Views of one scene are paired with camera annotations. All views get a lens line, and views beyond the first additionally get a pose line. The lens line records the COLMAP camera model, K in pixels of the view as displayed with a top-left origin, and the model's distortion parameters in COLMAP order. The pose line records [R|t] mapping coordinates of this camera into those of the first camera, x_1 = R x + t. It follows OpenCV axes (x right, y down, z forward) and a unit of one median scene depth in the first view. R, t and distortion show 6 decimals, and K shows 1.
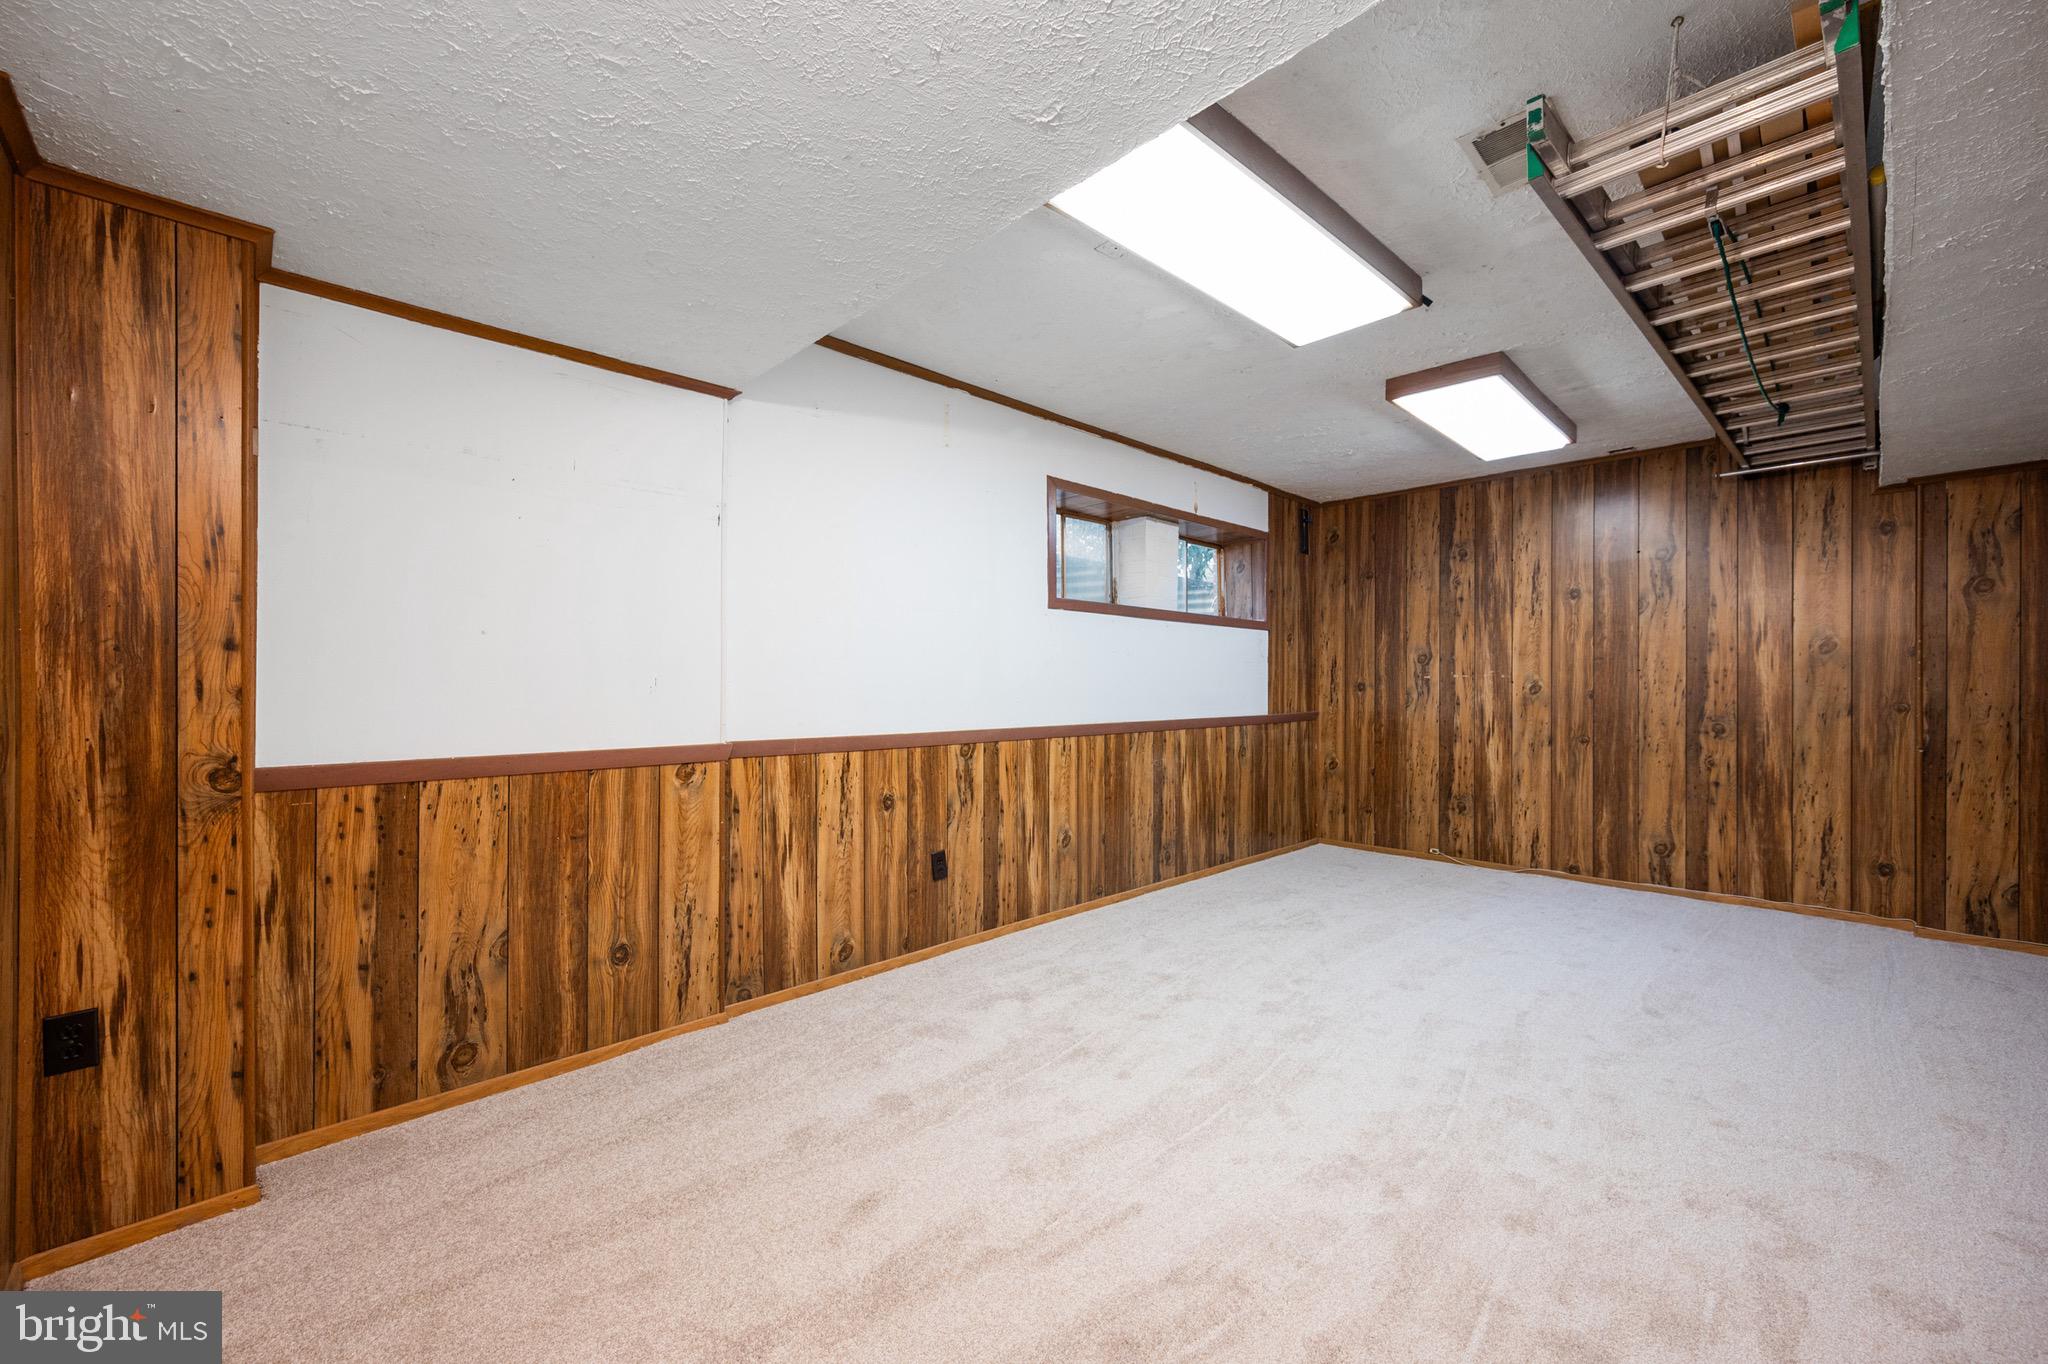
lens RADIAL K [[805.8, 0, 1017.6], [0, 805.8, 673.6], [0, 0, 1]] dist [-0.002565, -0.000347]
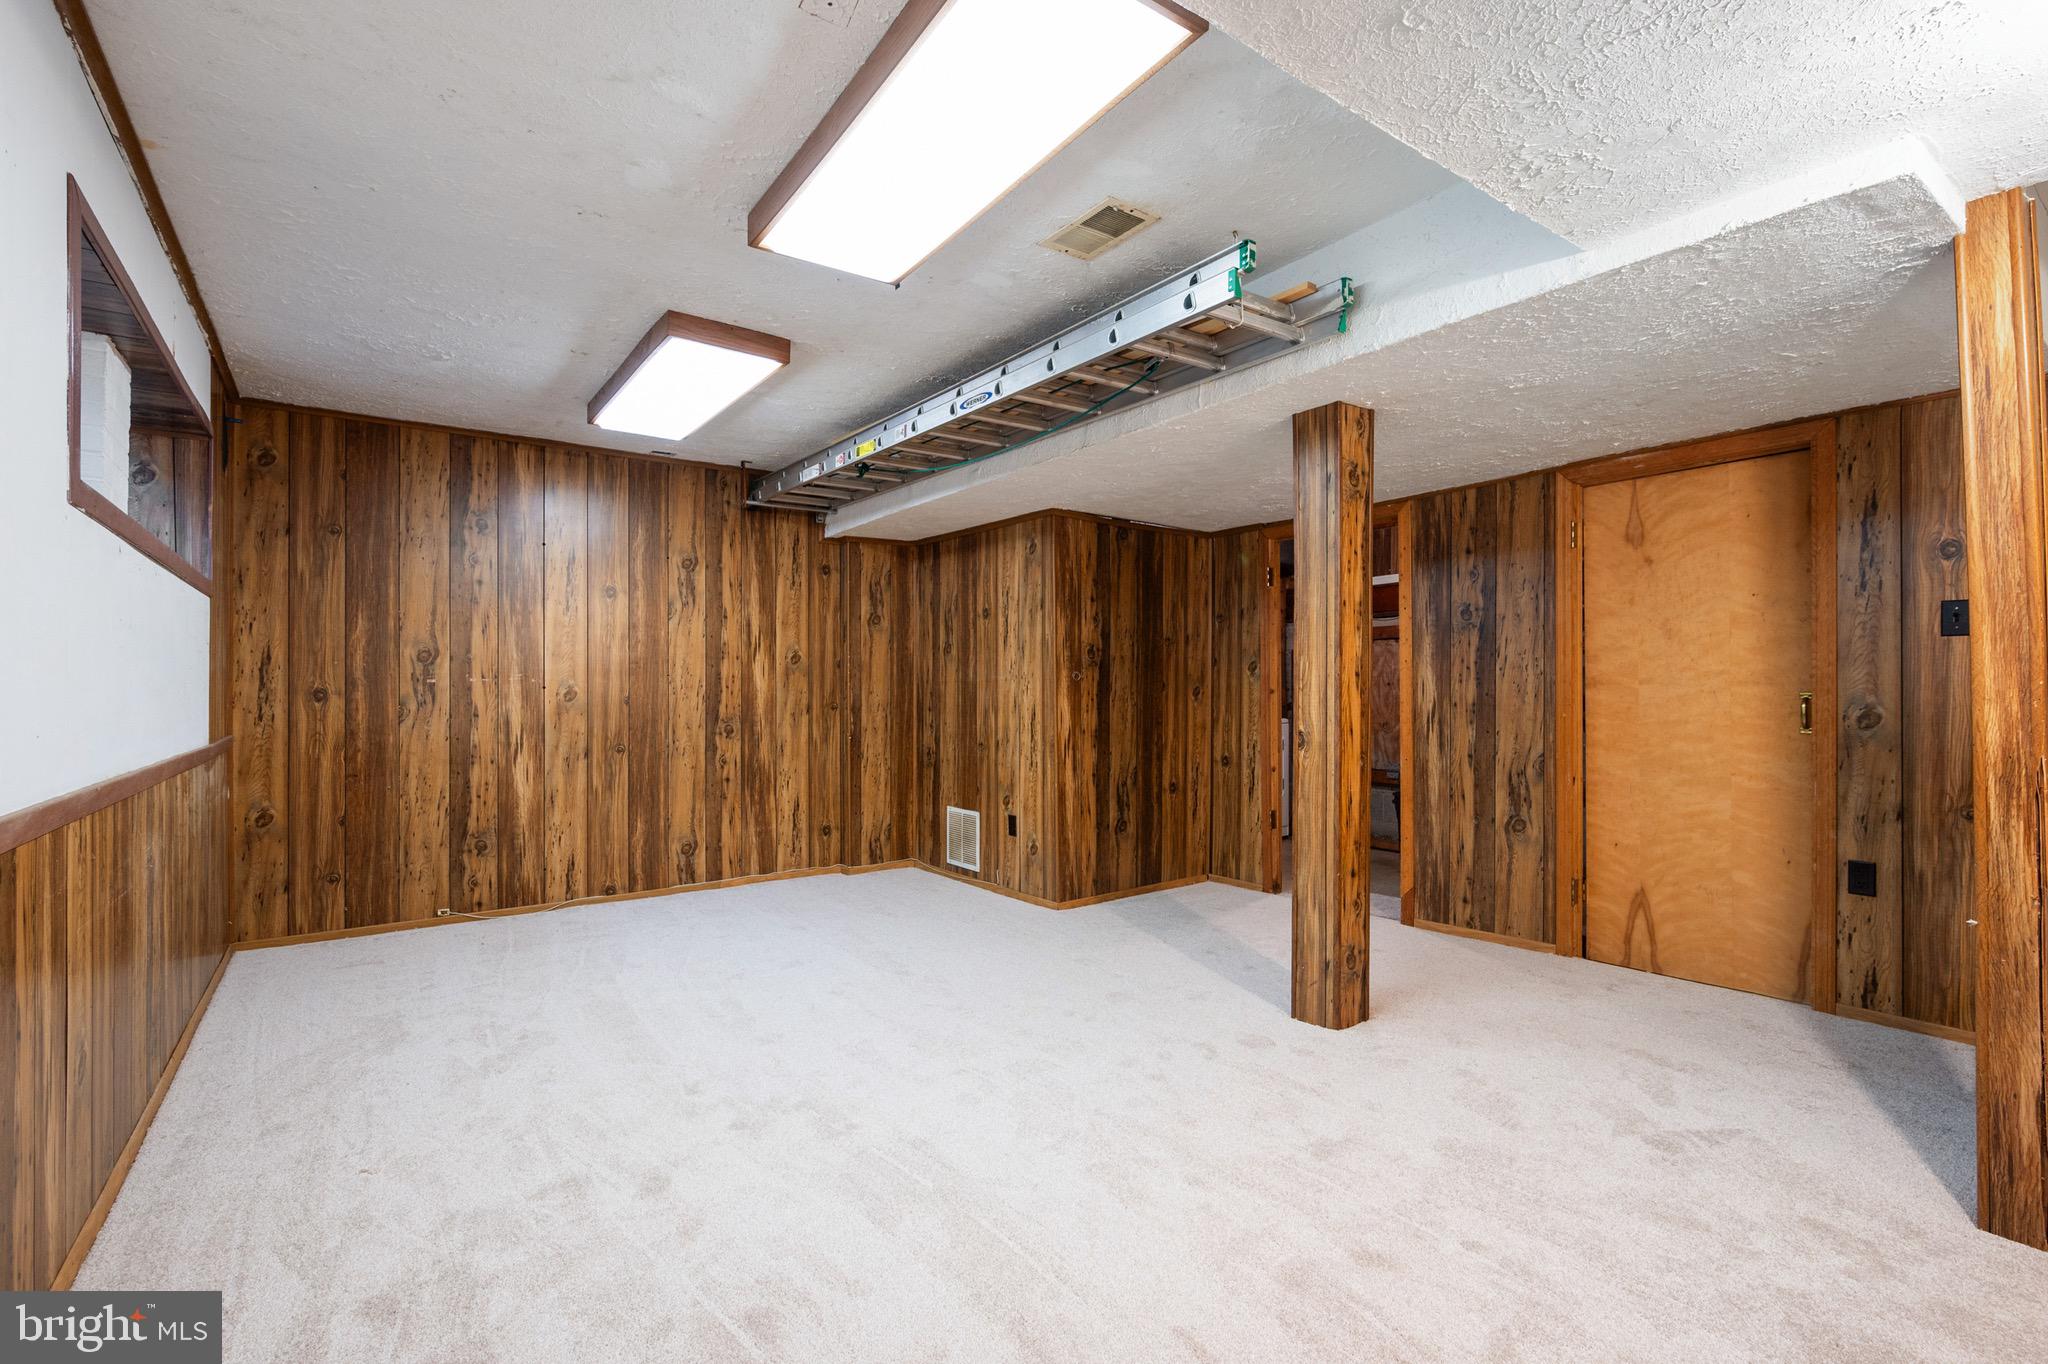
lens RADIAL K [[925.8, 0, 1024.0], [0, 925.8, 682.0], [0, 0, 1]] dist [-0.000114, 0.000013]
pose [[0.129628, 0.005785, 0.991546, -0.306573], [-0.008889, 0.999950, -0.004672, 0.005087], [-0.991523, -0.008208, 0.129673, 0.396596]]
